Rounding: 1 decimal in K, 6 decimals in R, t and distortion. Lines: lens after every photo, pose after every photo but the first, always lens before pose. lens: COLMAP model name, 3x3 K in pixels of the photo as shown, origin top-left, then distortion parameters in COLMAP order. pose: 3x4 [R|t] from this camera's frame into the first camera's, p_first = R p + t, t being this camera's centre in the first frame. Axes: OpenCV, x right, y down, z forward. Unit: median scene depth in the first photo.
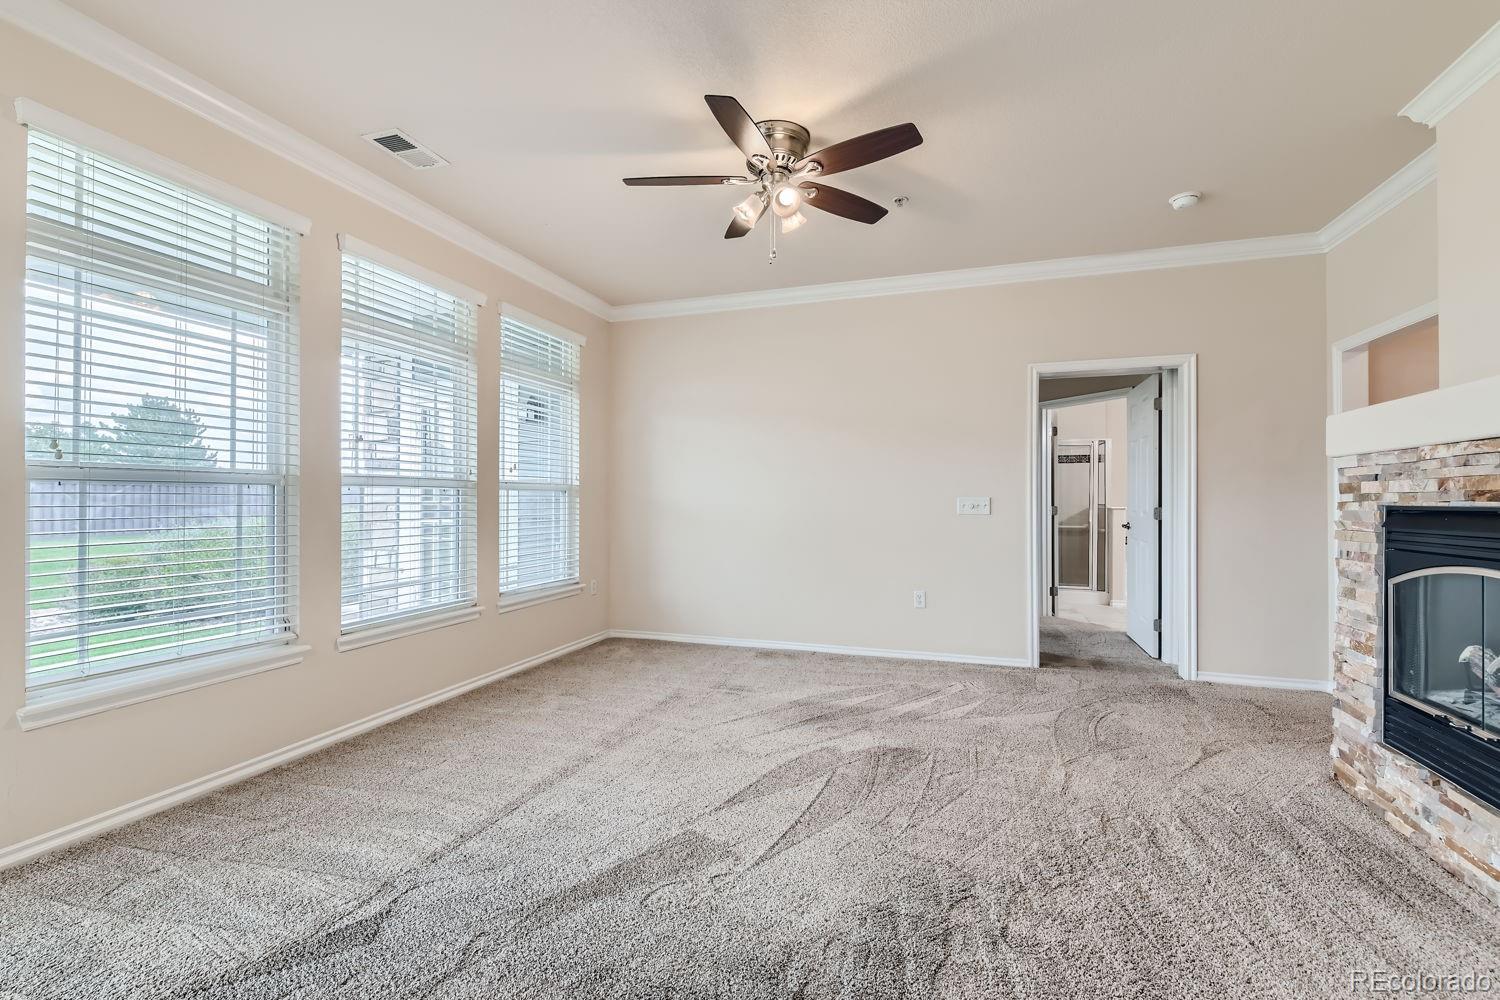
lens RADIAL K [[648.6, 0, 751.6], [0, 648.6, 496.7], [0, 0, 1]] dist [0.014666, -0.008816]
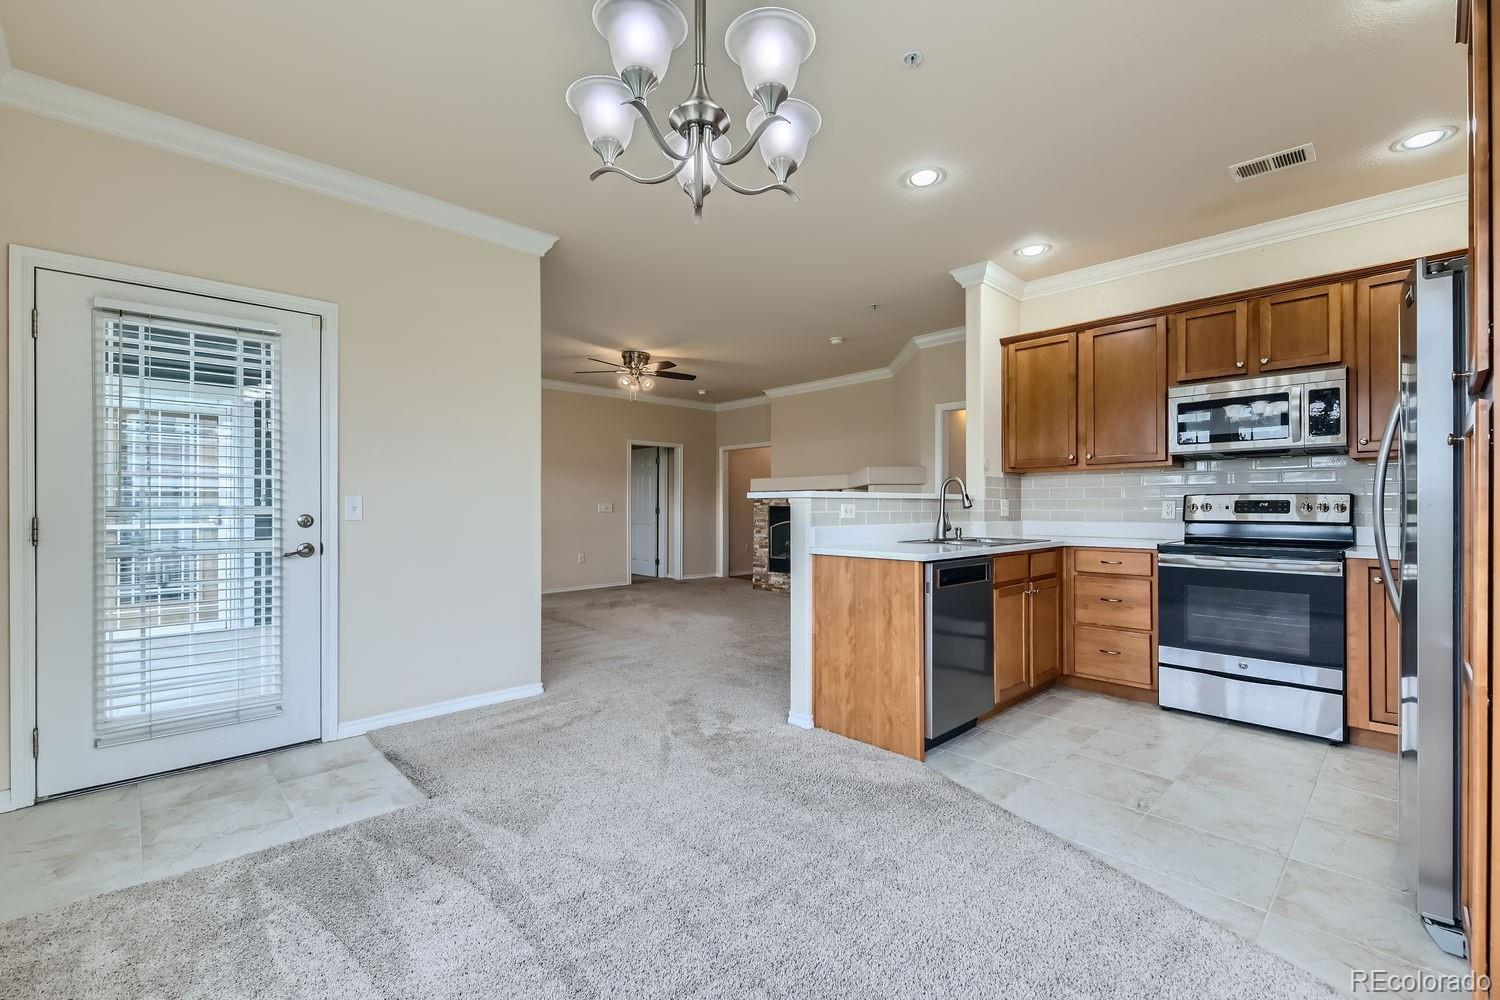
lens RADIAL K [[652.3, 0, 761.0], [0, 652.3, 503.7], [0, 0, 1]] dist [0.000237, -0.007860]
pose [[0.465261, 0.000988, 0.885173, -2.201425], [-0.002668, 0.999996, 0.000287, -0.000416], [-0.885170, -0.002495, 0.465262, -0.629112]]
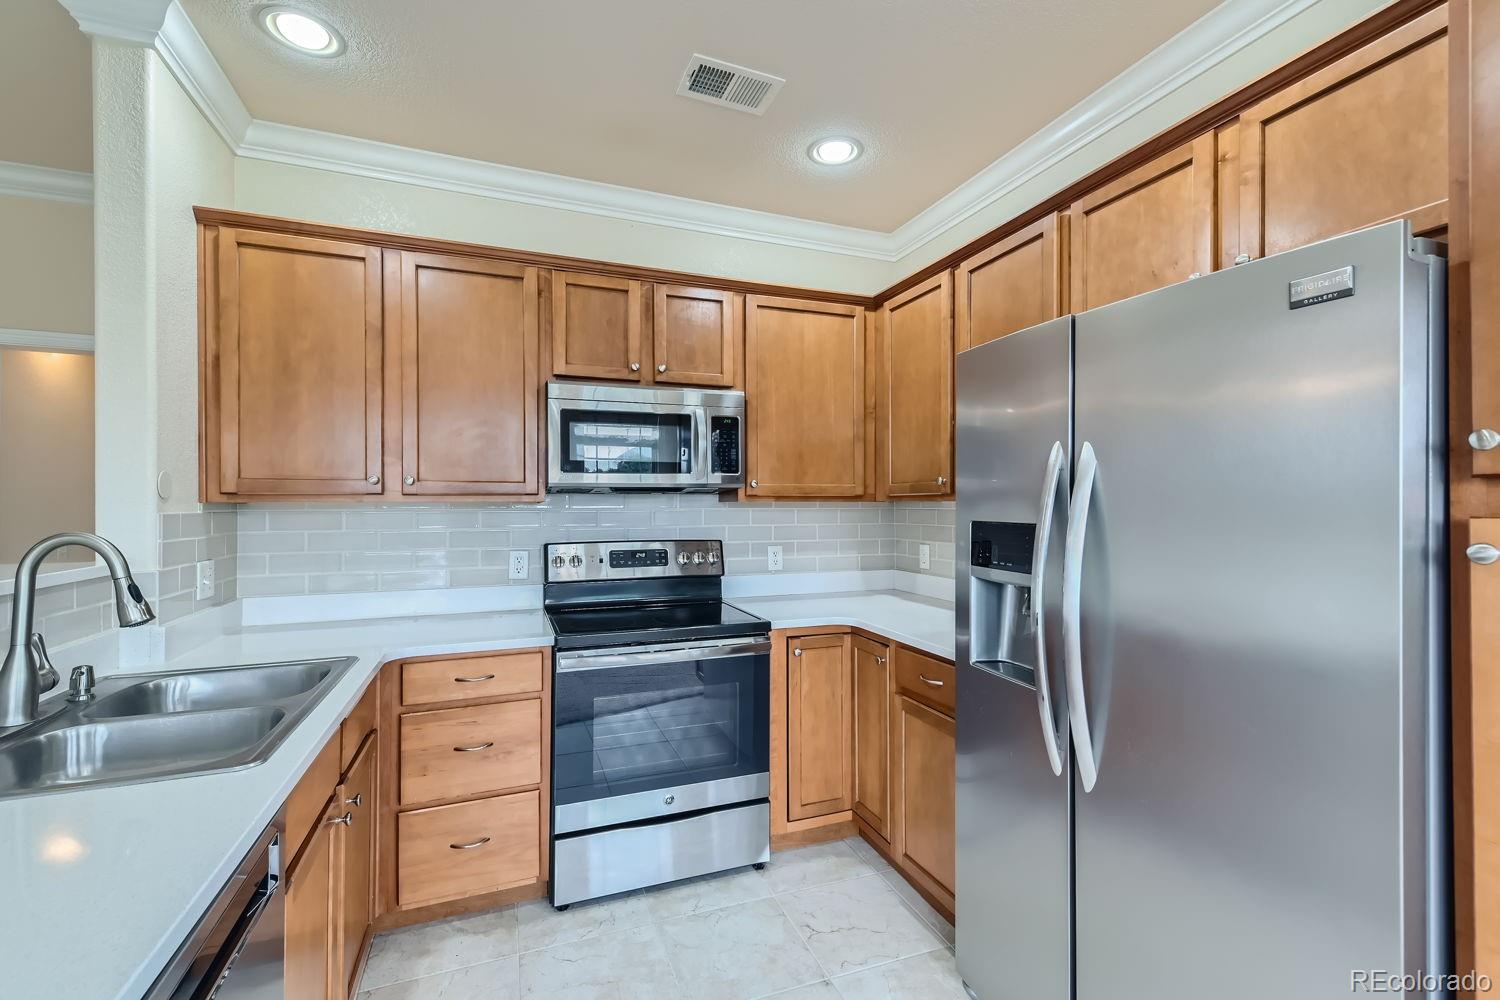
lens RADIAL K [[628.6, 0, 750.0], [0, 628.6, 500.0], [0, 0, 1]] dist [0.019379, -0.007596]
pose [[-0.639202, 0.003807, 0.769030, -1.302959], [-0.002910, 0.999969, -0.007369, -0.093071], [-0.769034, -0.006948, -0.639171, -0.389833]]
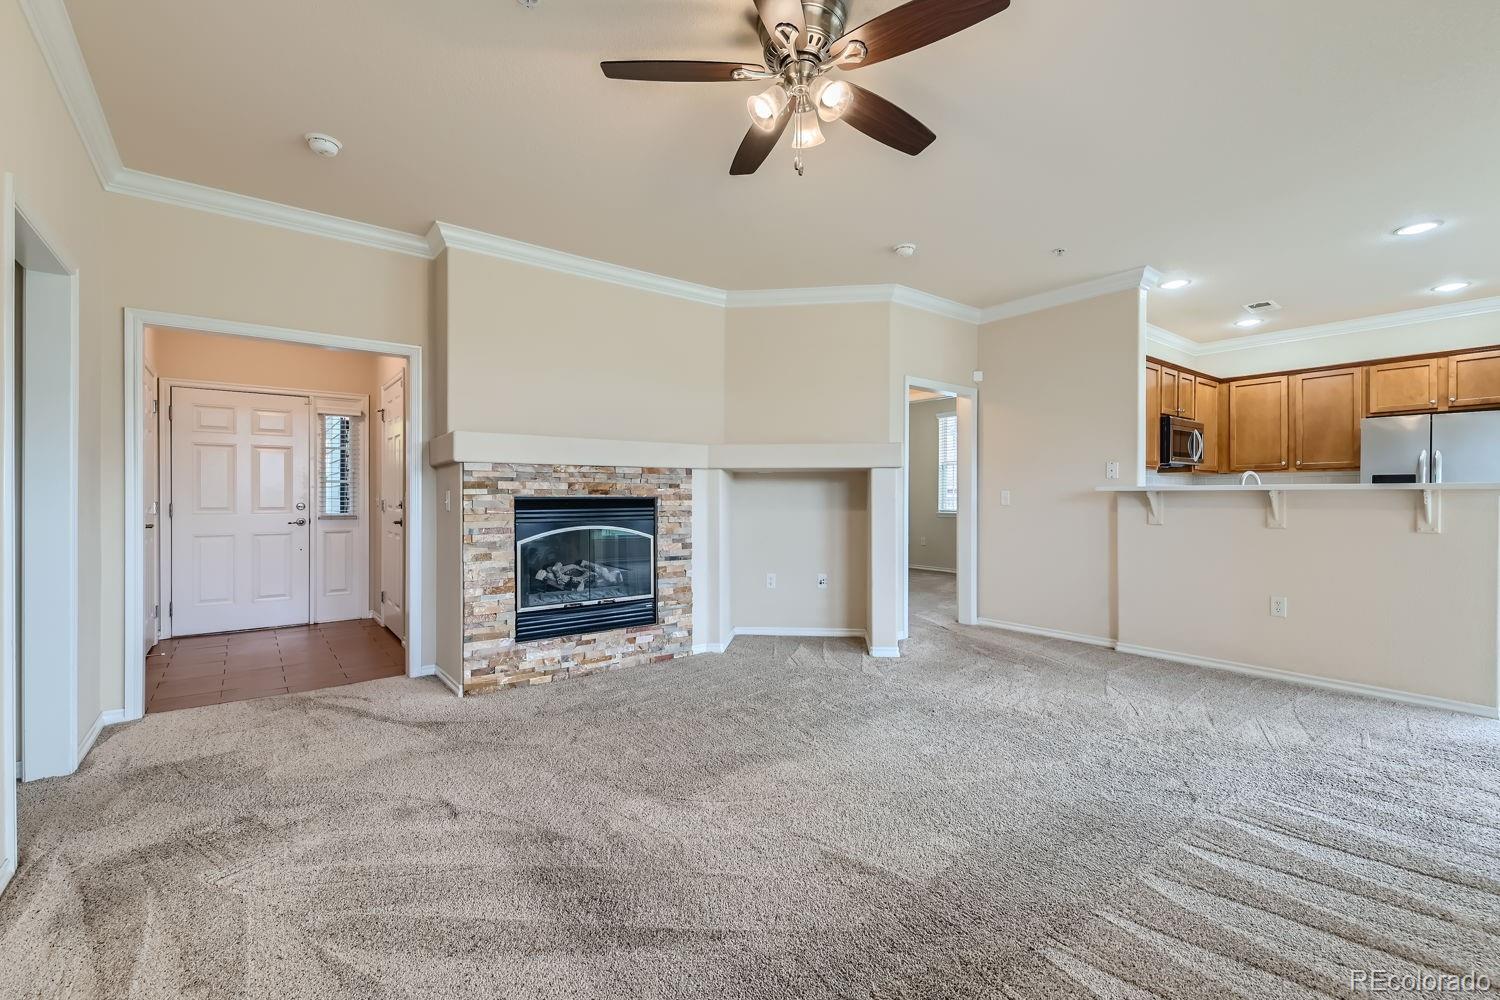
lens RADIAL K [[648.6, 0, 751.6], [0, 648.6, 496.7], [0, 0, 1]] dist [0.014666, -0.008816]
pose [[-0.830750, -0.001614, 0.556644, -0.405381], [-0.005660, 0.999969, -0.005548, 0.018299], [-0.556617, -0.007760, -0.830733, 1.957466]]
